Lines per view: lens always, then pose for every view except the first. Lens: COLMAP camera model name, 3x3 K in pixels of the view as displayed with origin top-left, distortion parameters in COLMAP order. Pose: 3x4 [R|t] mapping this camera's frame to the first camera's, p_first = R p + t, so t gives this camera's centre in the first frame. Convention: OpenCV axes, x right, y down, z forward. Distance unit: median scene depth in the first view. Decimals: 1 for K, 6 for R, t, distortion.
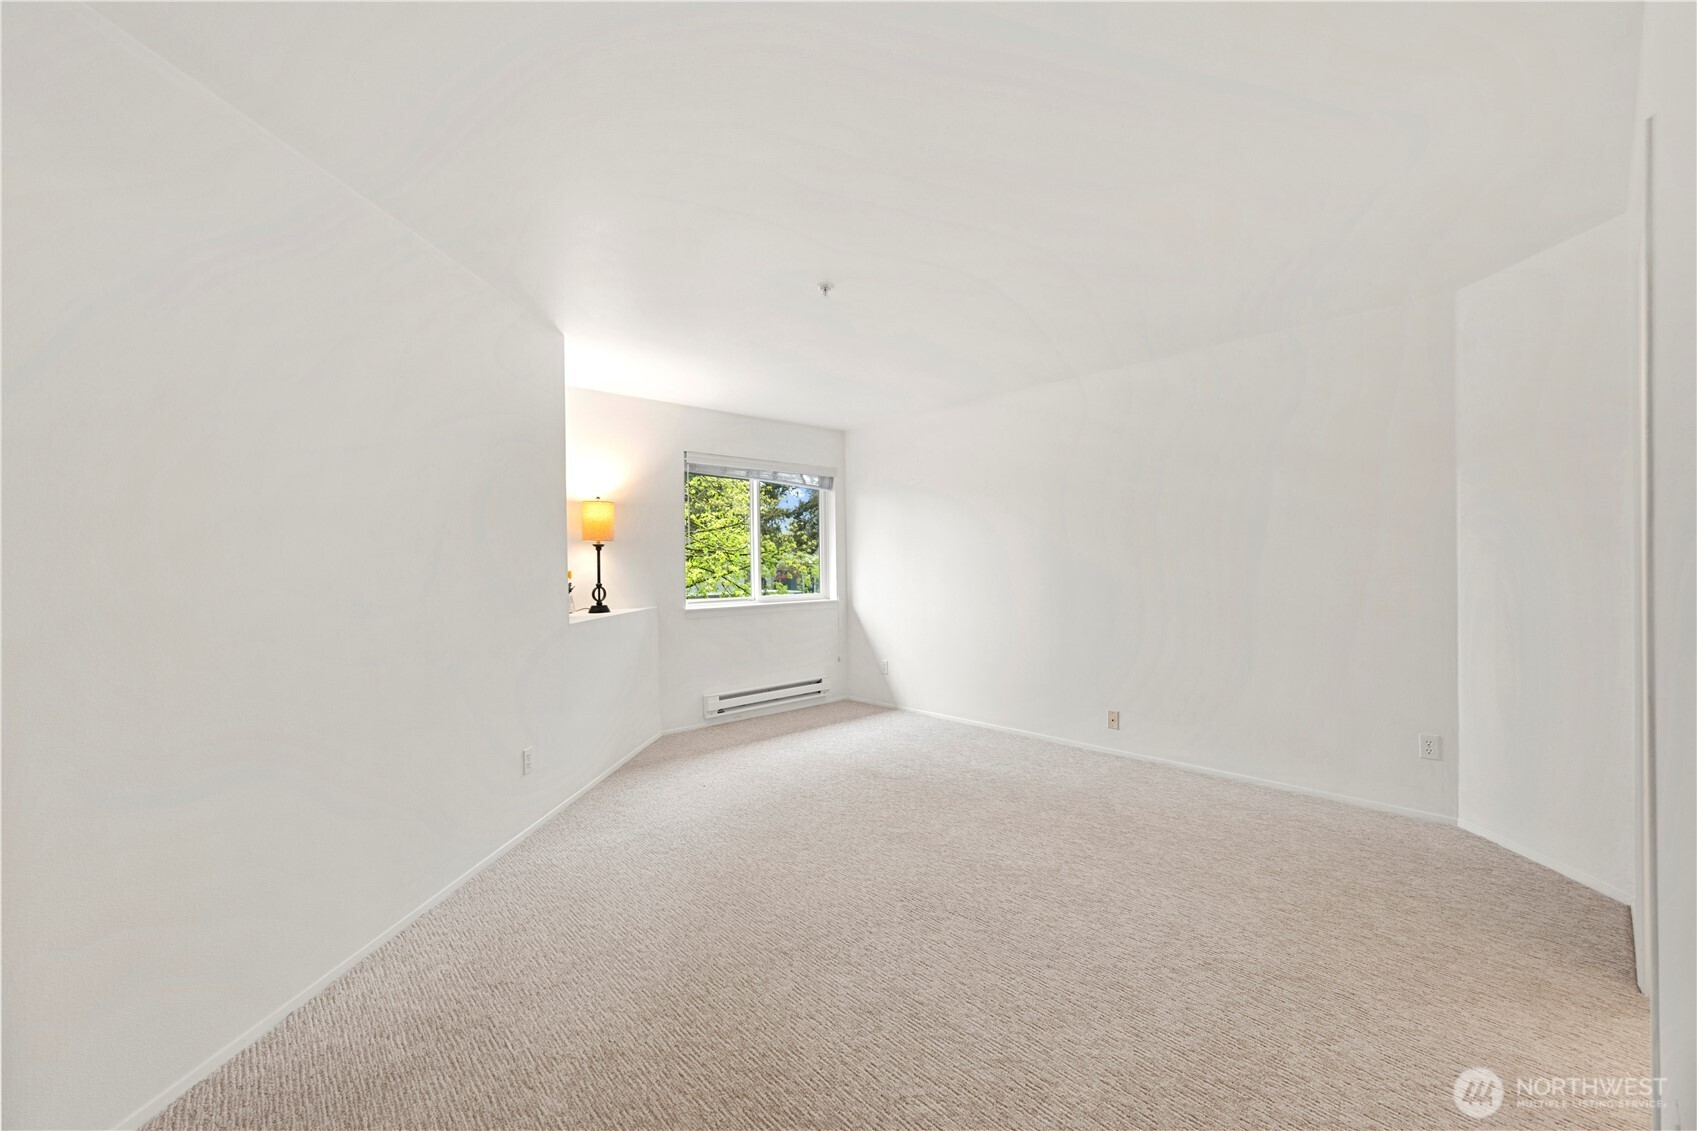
lens RADIAL K [[665.5, 0, 873.7], [0, 665.5, 555.6], [0, 0, 1]] dist [-0.001185, 0.000092]
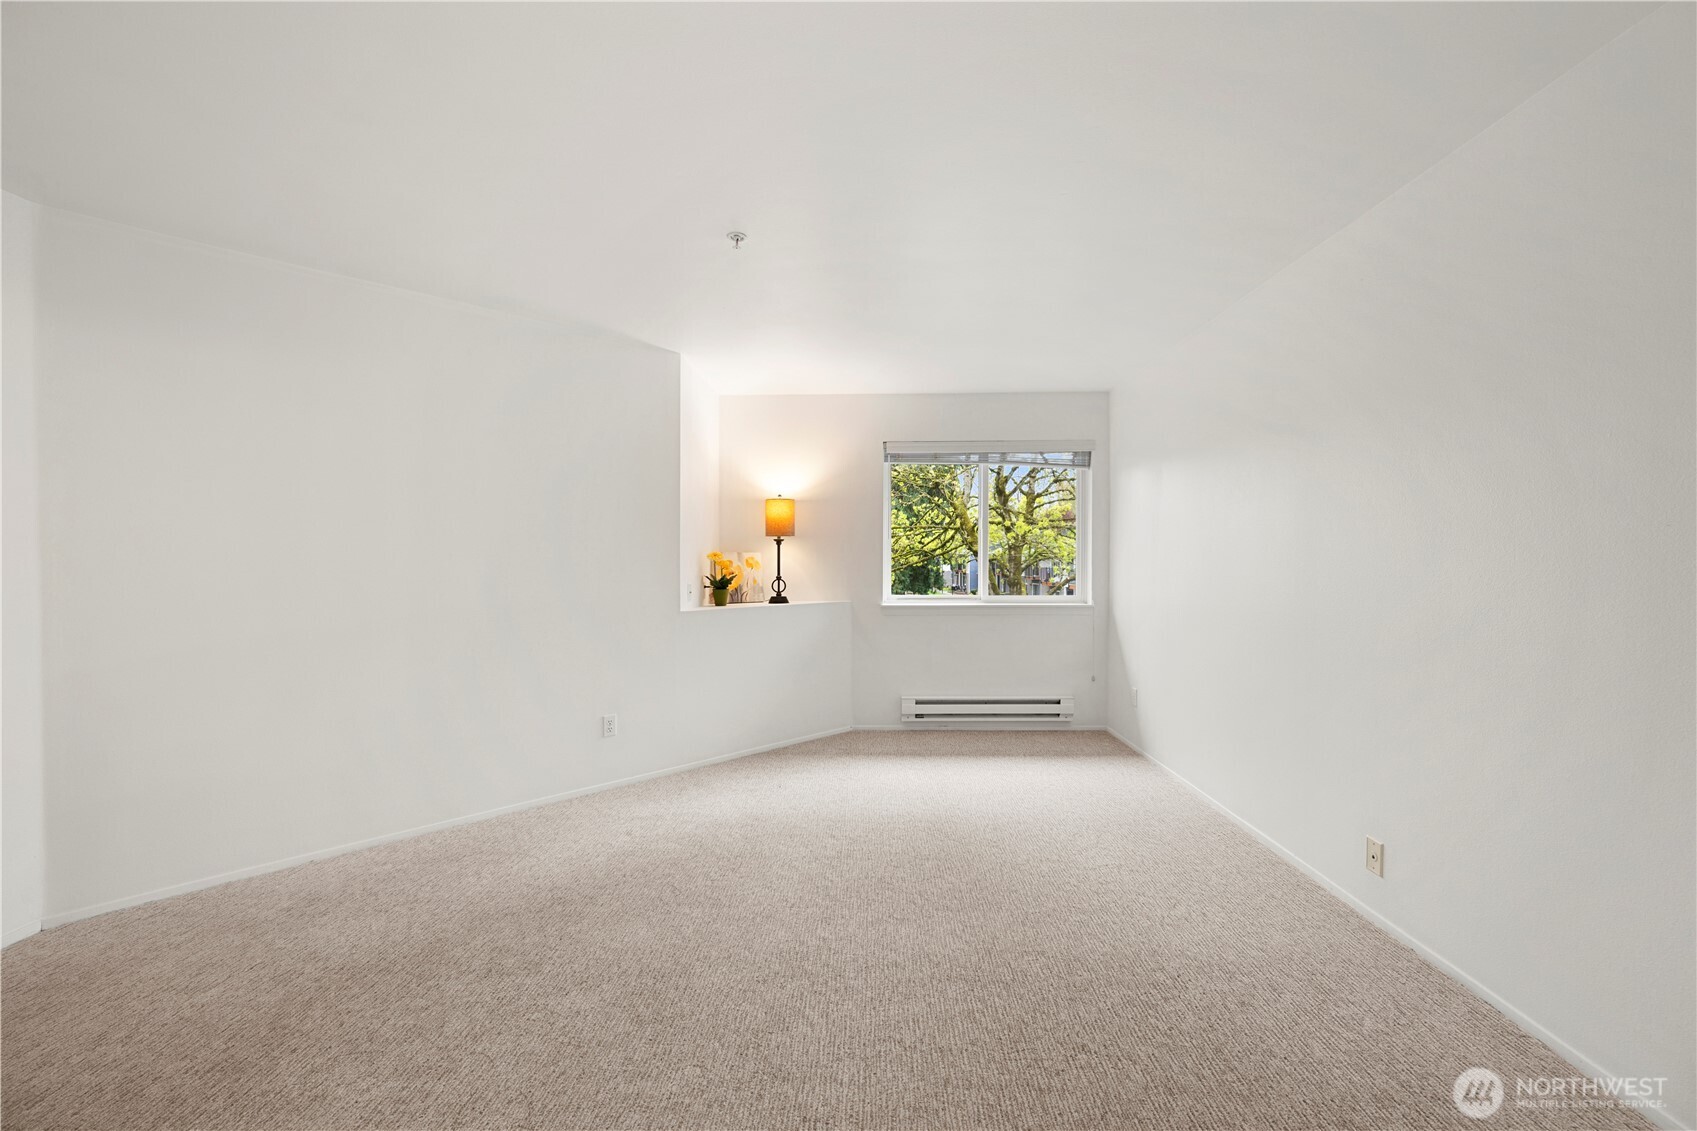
lens RADIAL K [[665.5, 0, 849.0], [0, 665.5, 562.3], [0, 0, 1]] dist [-0.001185, 0.000092]
pose [[0.723920, 0.015626, -0.689707, 0.342410], [0.000237, 0.999738, 0.022900, -0.003611], [0.689884, -0.016741, 0.723726, 0.261355]]
